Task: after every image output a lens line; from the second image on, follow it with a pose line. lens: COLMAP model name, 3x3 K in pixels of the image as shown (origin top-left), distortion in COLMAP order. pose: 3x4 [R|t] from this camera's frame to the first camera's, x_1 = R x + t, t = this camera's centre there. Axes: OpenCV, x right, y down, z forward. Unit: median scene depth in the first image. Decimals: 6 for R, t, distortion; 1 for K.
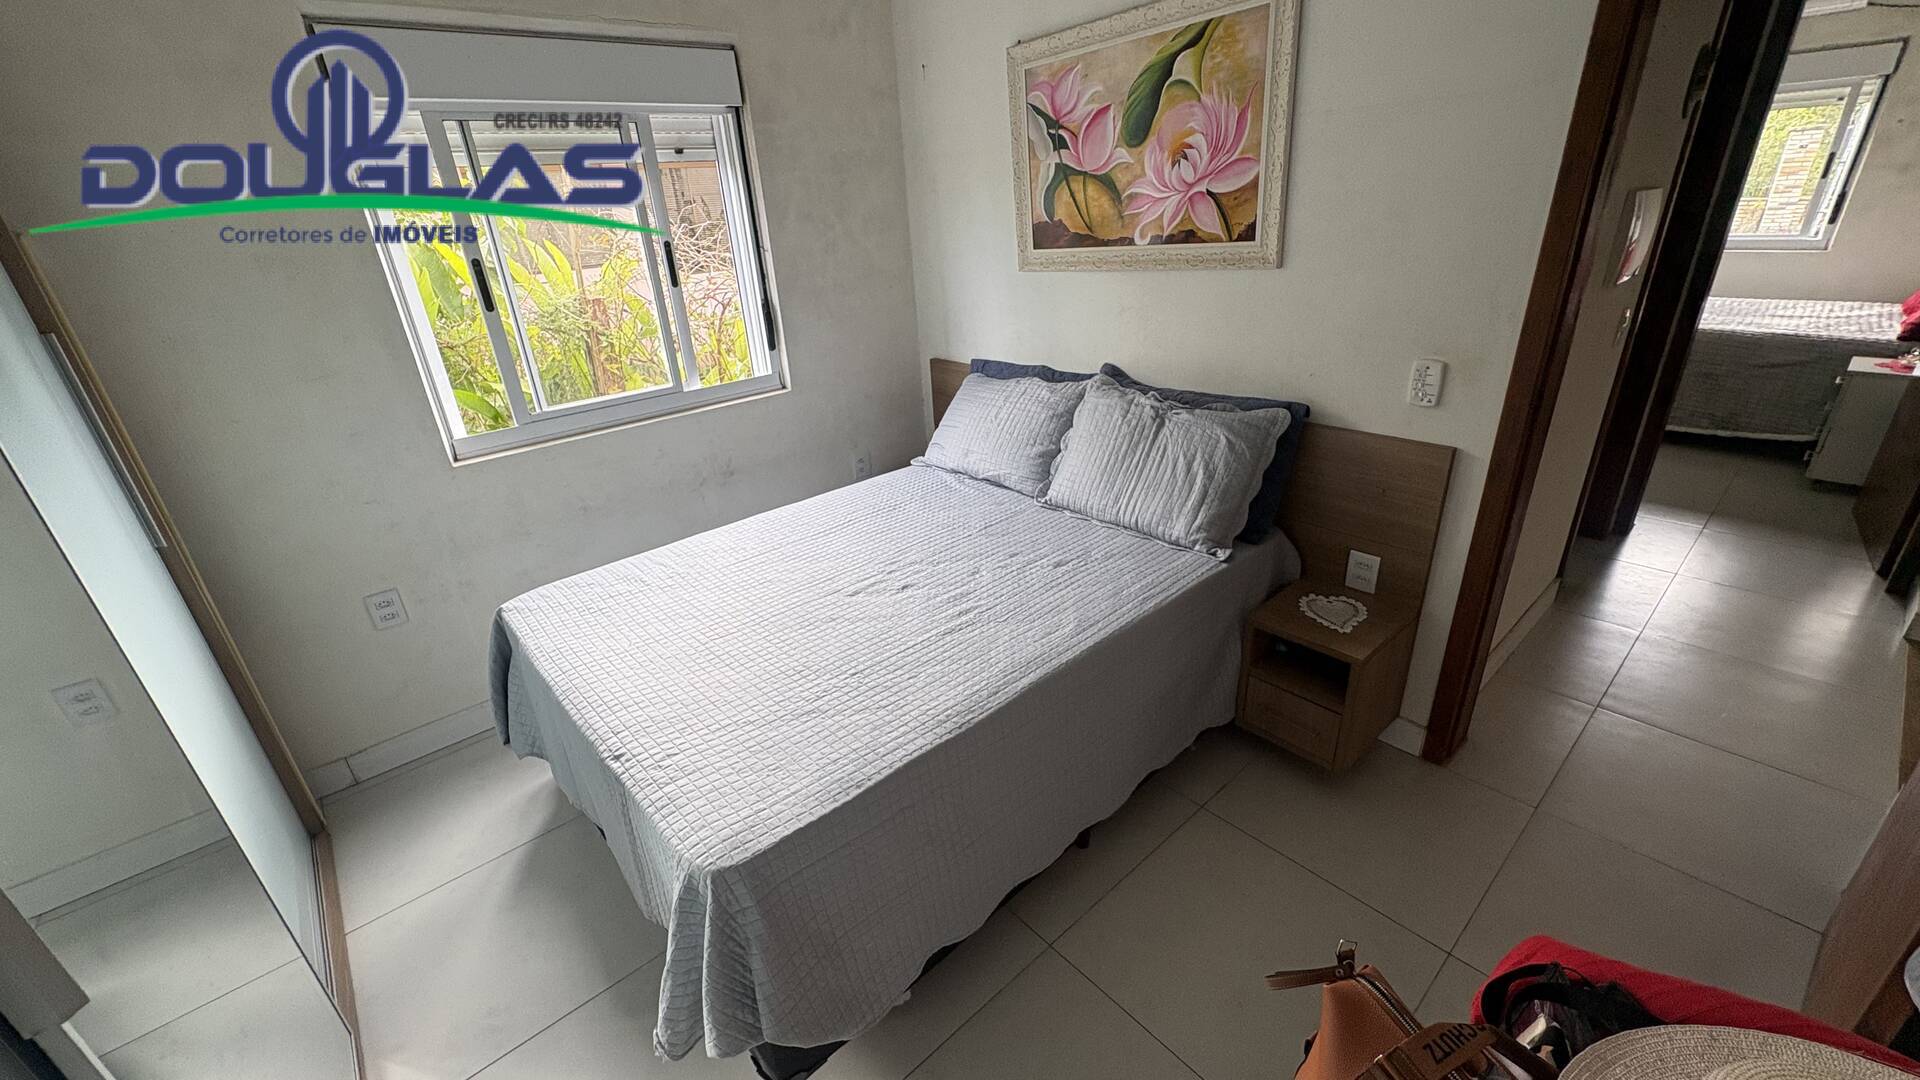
lens RADIAL K [[760.2, 0, 960.0], [0, 760.2, 540.0], [0, 0, 1]] dist [-0.000563, 0.000161]
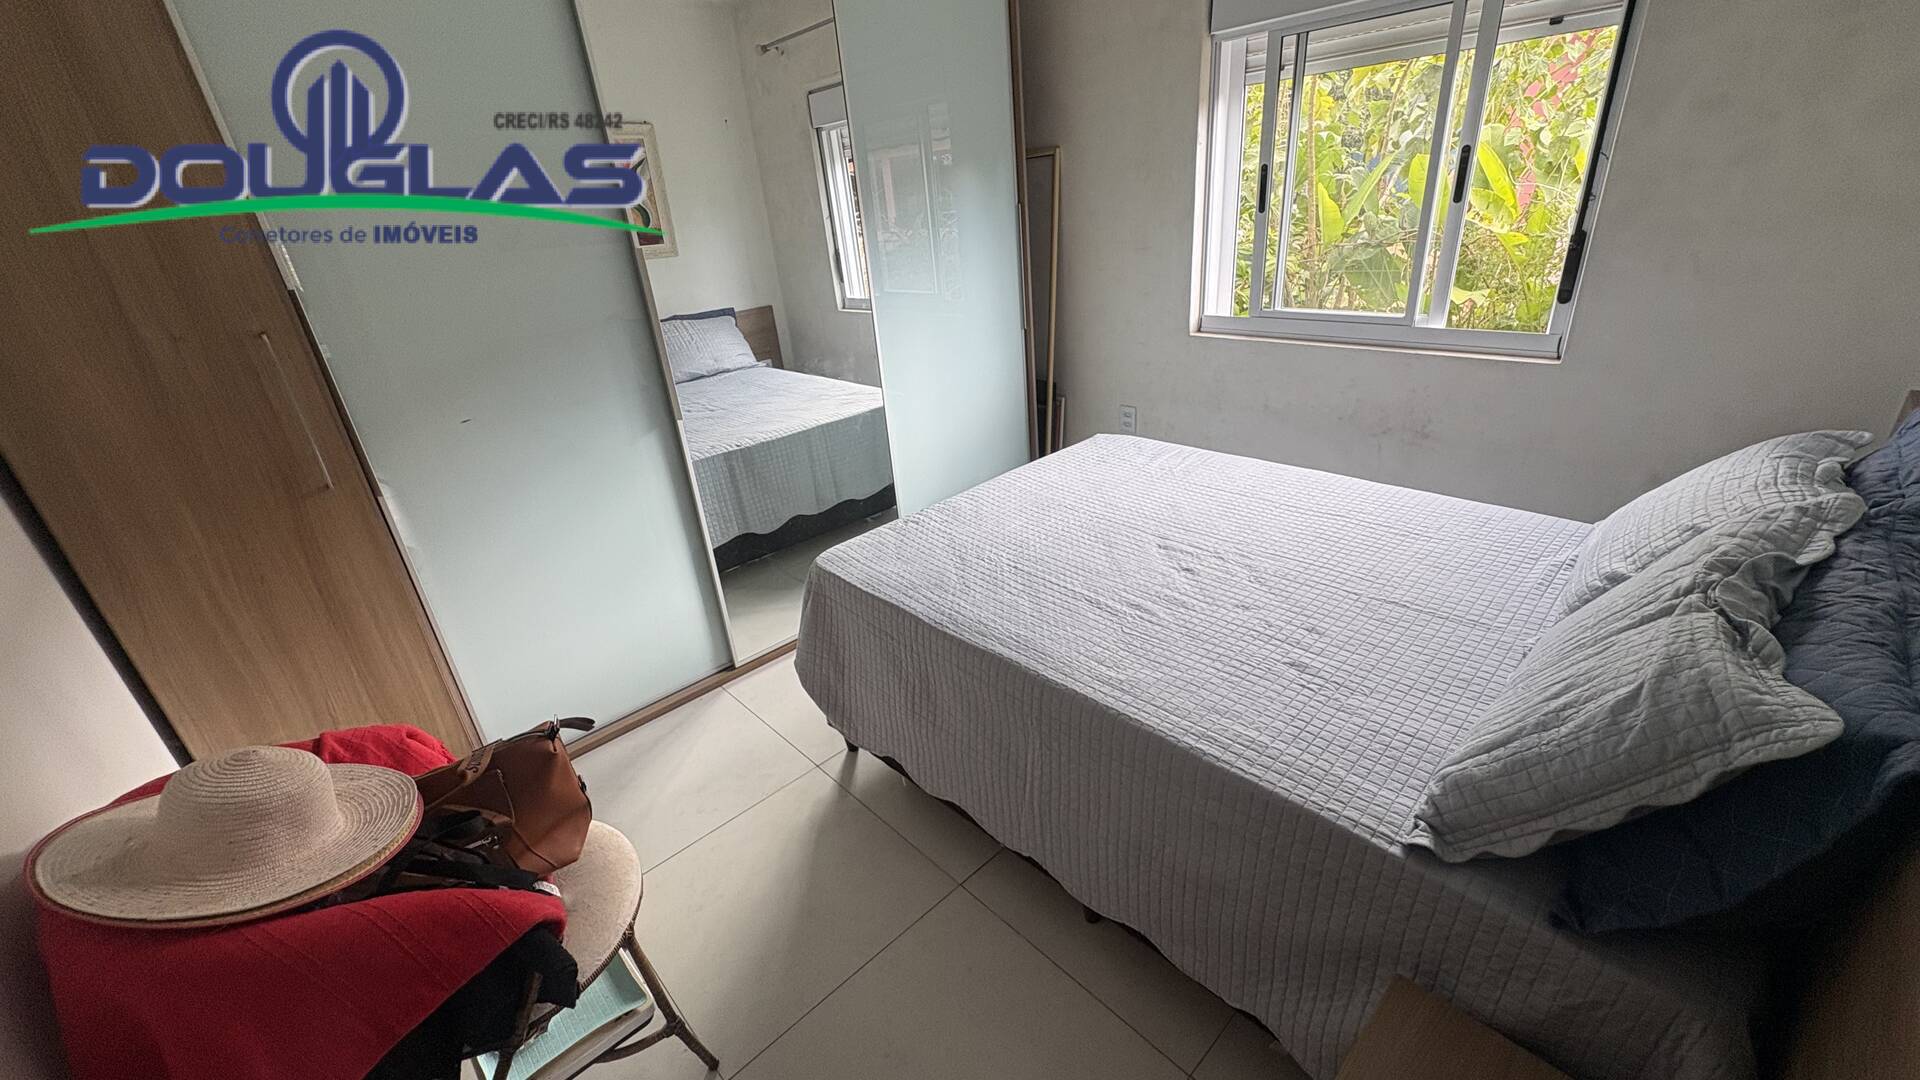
lens RADIAL K [[760.2, 0, 960.0], [0, 760.2, 540.0], [0, 0, 1]] dist [-0.000563, 0.000161]
pose [[0.034442, 0.470716, -0.881612, 0.677580], [-0.332532, 0.837271, 0.434051, -0.261835], [0.942463, 0.278214, 0.185366, 0.556418]]
